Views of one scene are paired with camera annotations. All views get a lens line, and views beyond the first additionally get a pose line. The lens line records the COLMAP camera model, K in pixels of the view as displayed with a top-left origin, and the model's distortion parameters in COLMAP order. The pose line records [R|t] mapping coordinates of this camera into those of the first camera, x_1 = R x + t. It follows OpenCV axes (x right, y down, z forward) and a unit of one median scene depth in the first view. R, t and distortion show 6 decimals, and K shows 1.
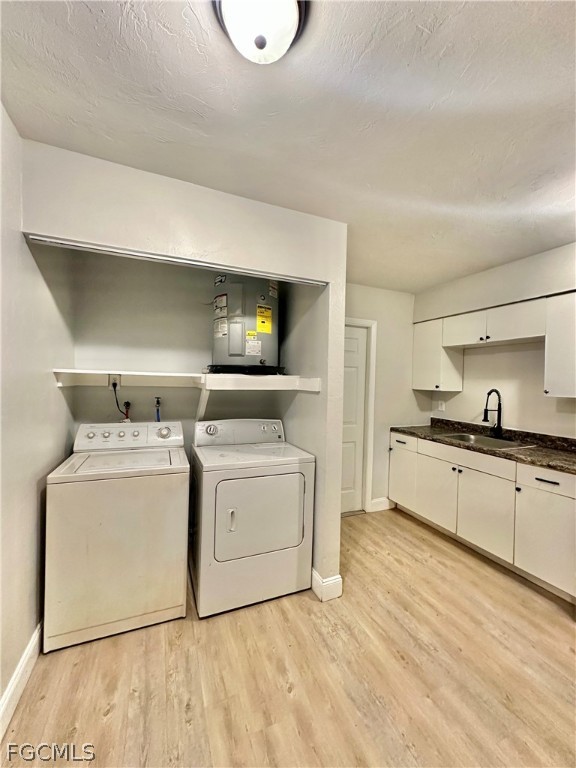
lens RADIAL K [[305.1, 0, 290.0], [0, 305.1, 385.7], [0, 0, 1]] dist [-0.001628, -0.000211]
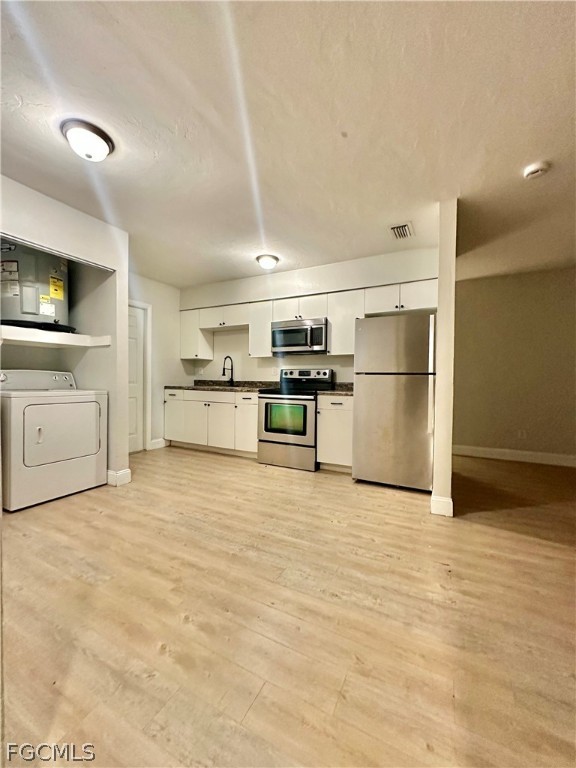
lens RADIAL K [[305.1, 0, 290.0], [0, 305.1, 385.7], [0, 0, 1]] dist [-0.001628, -0.000211]
pose [[0.769985, -0.026827, 0.637498, -0.136191], [0.017252, 0.999626, 0.021228, 0.155284], [-0.637829, -0.005347, 0.770159, -0.518594]]
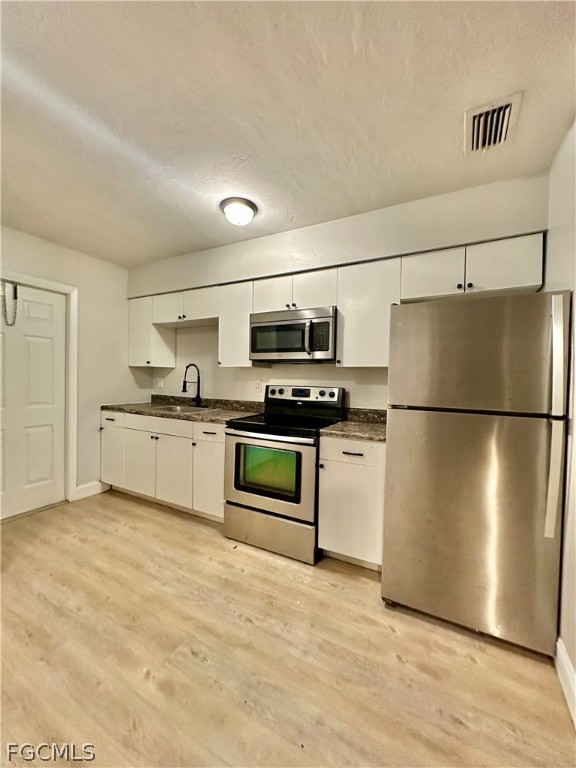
lens RADIAL K [[305.1, 0, 290.0], [0, 305.1, 385.7], [0, 0, 1]] dist [-0.001628, -0.000211]
pose [[0.778740, -0.023886, 0.626892, 0.260714], [0.009157, 0.999601, 0.026713, 0.073351], [-0.627280, -0.015062, 0.778648, -0.125065]]
